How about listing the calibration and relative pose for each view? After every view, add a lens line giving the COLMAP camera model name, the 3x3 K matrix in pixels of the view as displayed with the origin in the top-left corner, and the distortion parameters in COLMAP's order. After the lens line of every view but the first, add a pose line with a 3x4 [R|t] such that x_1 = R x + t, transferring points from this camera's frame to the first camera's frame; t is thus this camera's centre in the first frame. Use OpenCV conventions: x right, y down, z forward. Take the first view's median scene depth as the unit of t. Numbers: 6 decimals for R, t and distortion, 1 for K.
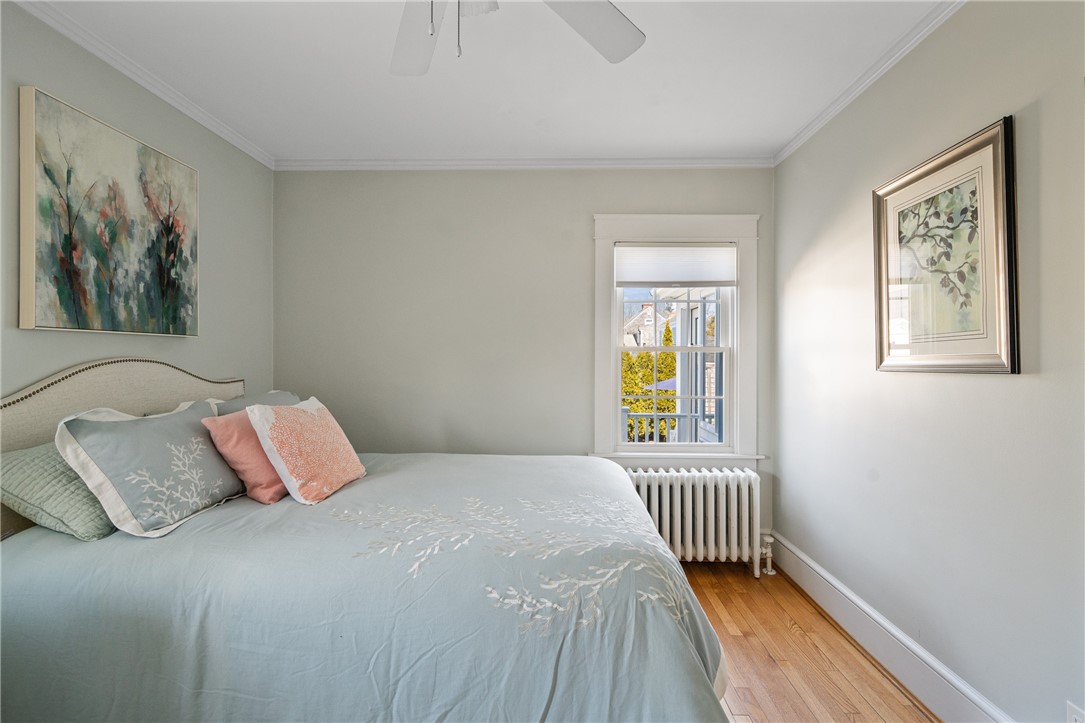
lens RADIAL K [[528.6, 0, 542.5], [0, 528.6, 361.5], [0, 0, 1]] dist [0.001102, -0.000588]
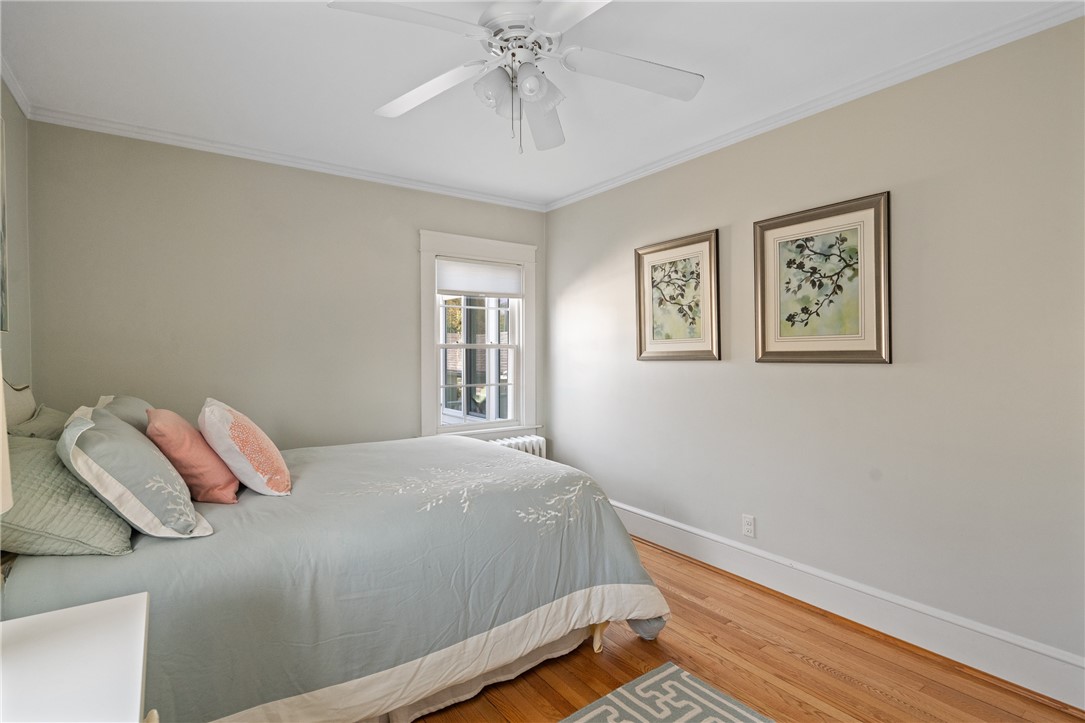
lens RADIAL K [[533.4, 0, 543.0], [0, 533.4, 369.4], [0, 0, 1]] dist [-0.000020, -0.000550]
pose [[0.799679, -0.027026, 0.599819, -0.750655], [0.012231, 0.999512, 0.028728, -0.007079], [-0.600303, -0.015637, 0.799620, -0.183621]]
